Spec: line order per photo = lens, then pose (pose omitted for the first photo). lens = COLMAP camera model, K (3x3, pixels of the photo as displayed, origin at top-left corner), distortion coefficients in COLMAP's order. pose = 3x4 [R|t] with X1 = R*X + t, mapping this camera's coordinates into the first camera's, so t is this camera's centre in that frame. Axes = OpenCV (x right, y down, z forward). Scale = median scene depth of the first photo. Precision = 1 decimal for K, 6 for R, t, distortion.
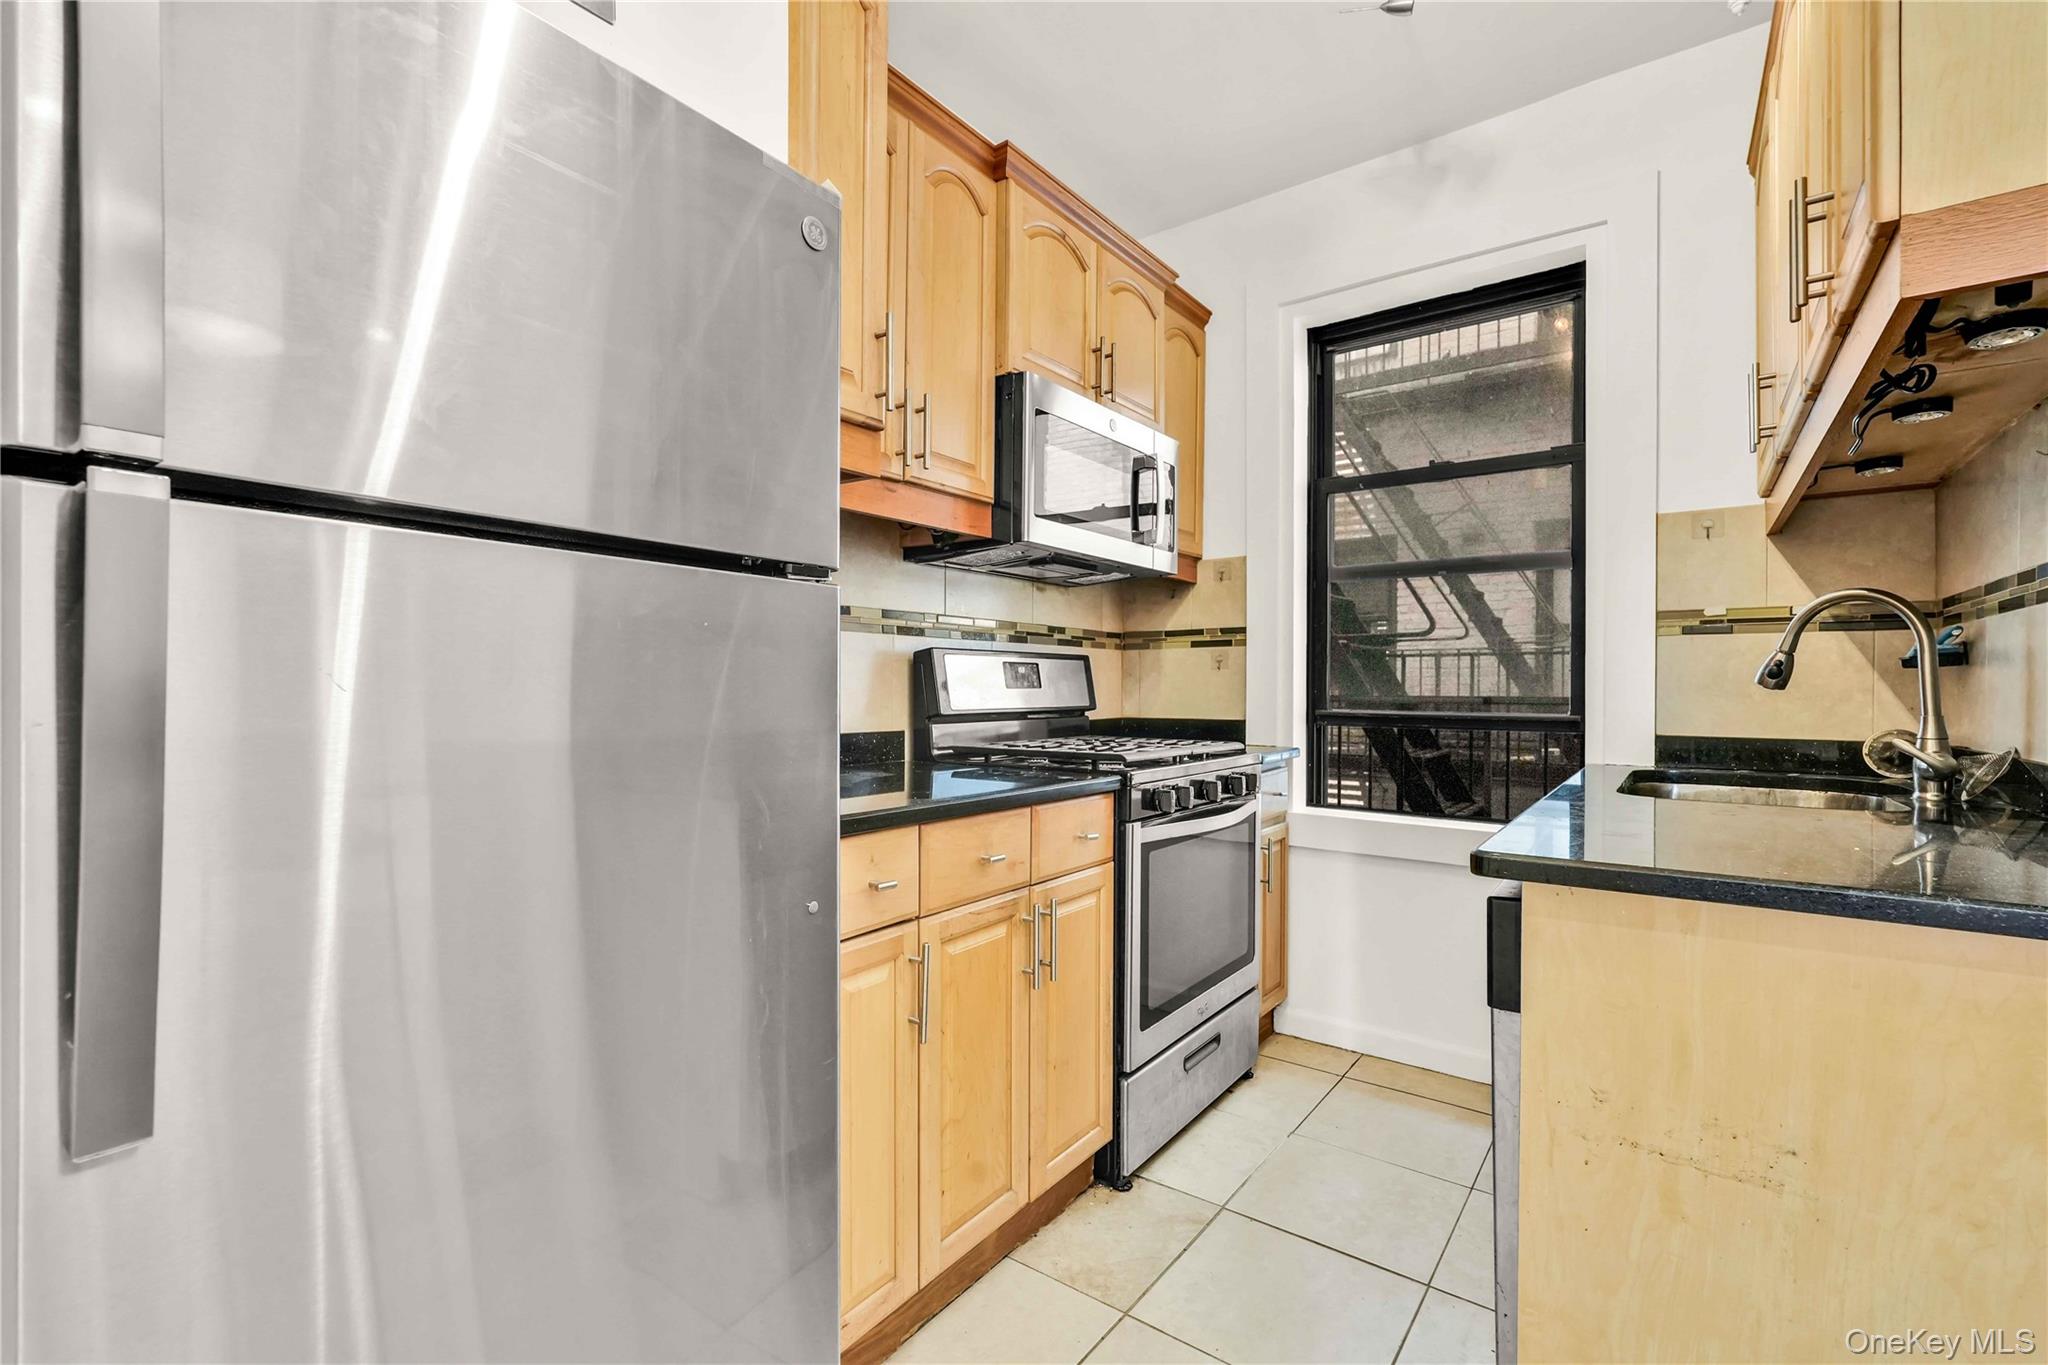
lens RADIAL K [[904.9, 0, 1020.2], [0, 904.9, 688.7], [0, 0, 1]] dist [-0.016580, 0.006298]
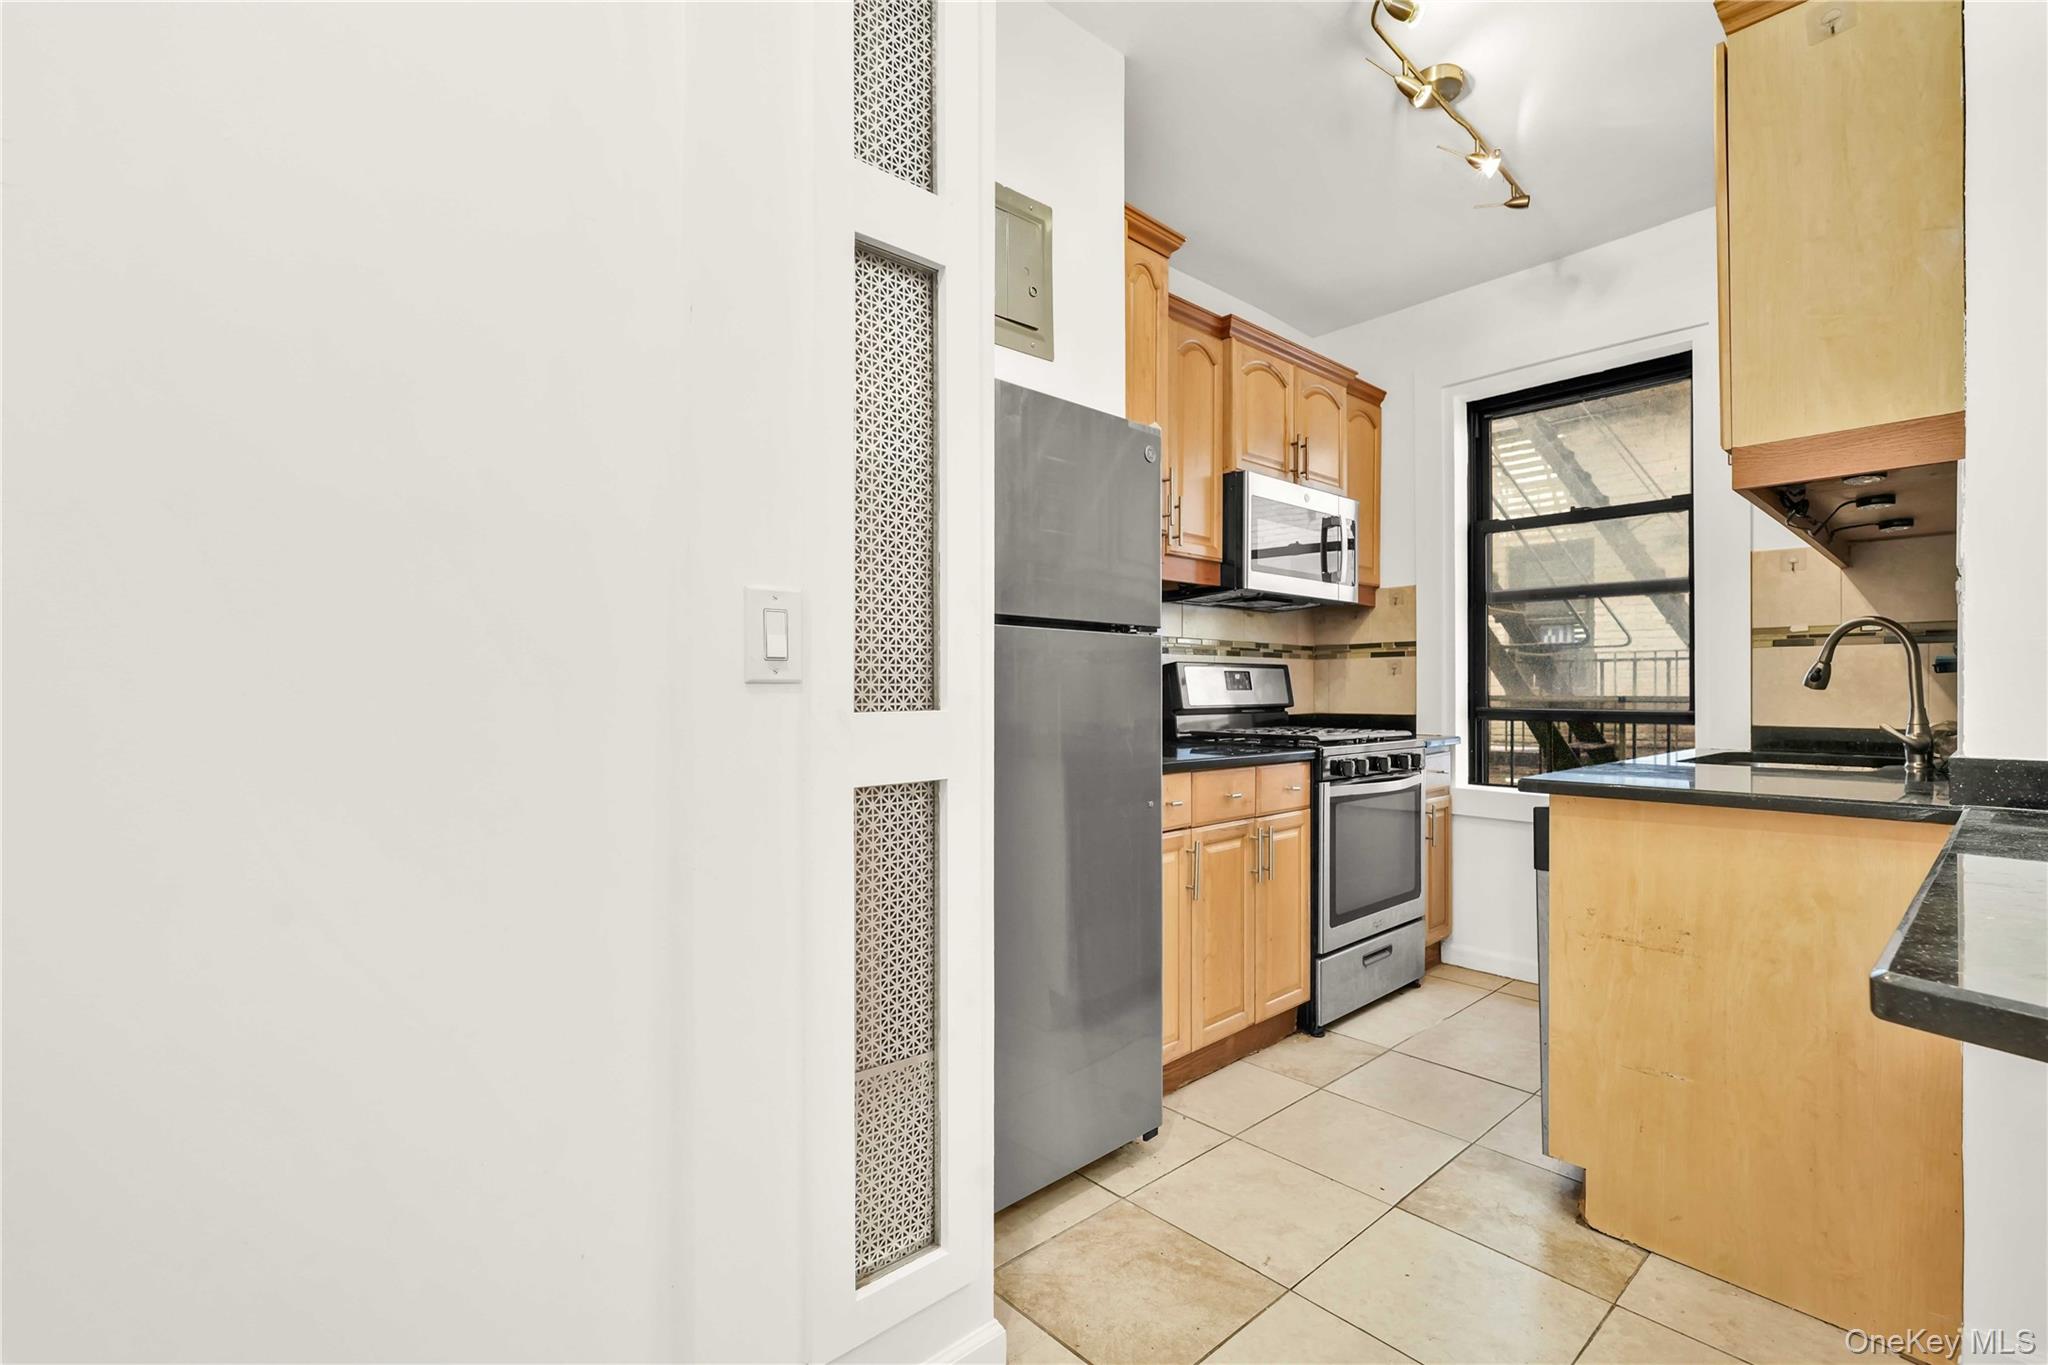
lens RADIAL K [[904.9, 0, 1016.3], [0, 904.9, 686.2], [0, 0, 1]] dist [-0.016580, 0.006298]
pose [[0.979683, -0.004108, -0.200509, -0.060844], [0.003182, 0.999983, -0.004940, -0.000886], [0.200526, 0.004202, 0.979679, -0.467352]]
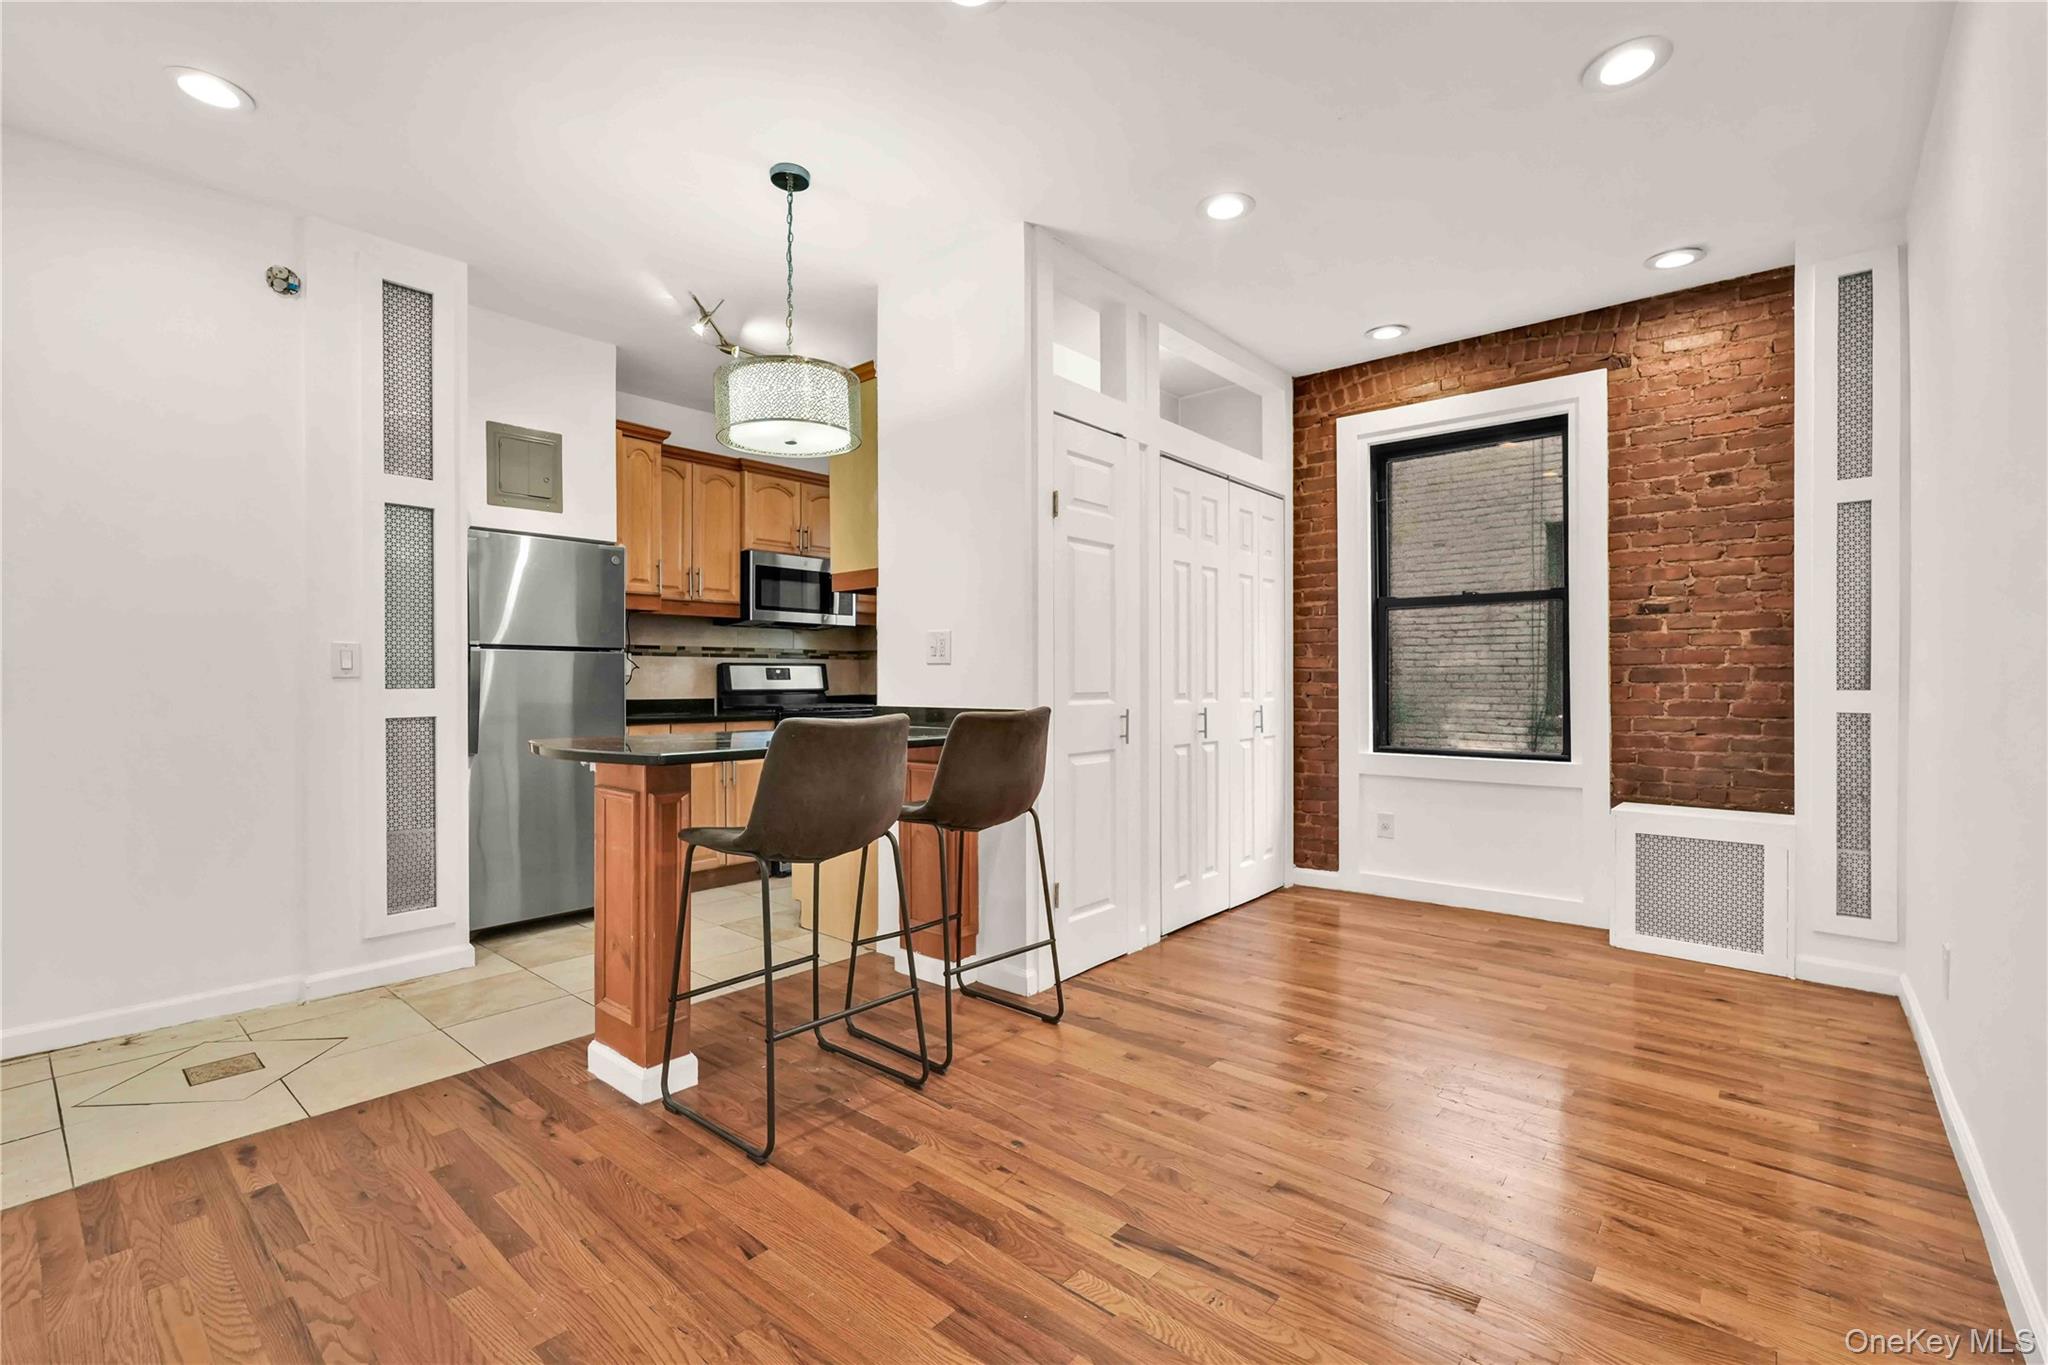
lens RADIAL K [[904.9, 0, 1018.5], [0, 904.9, 682.3], [0, 0, 1]] dist [-0.016580, 0.006298]
pose [[0.997410, -0.007420, -0.071546, 0.855468], [0.007527, 0.999971, 0.001230, 0.007017], [0.071534, -0.001765, 0.997437, -1.316054]]
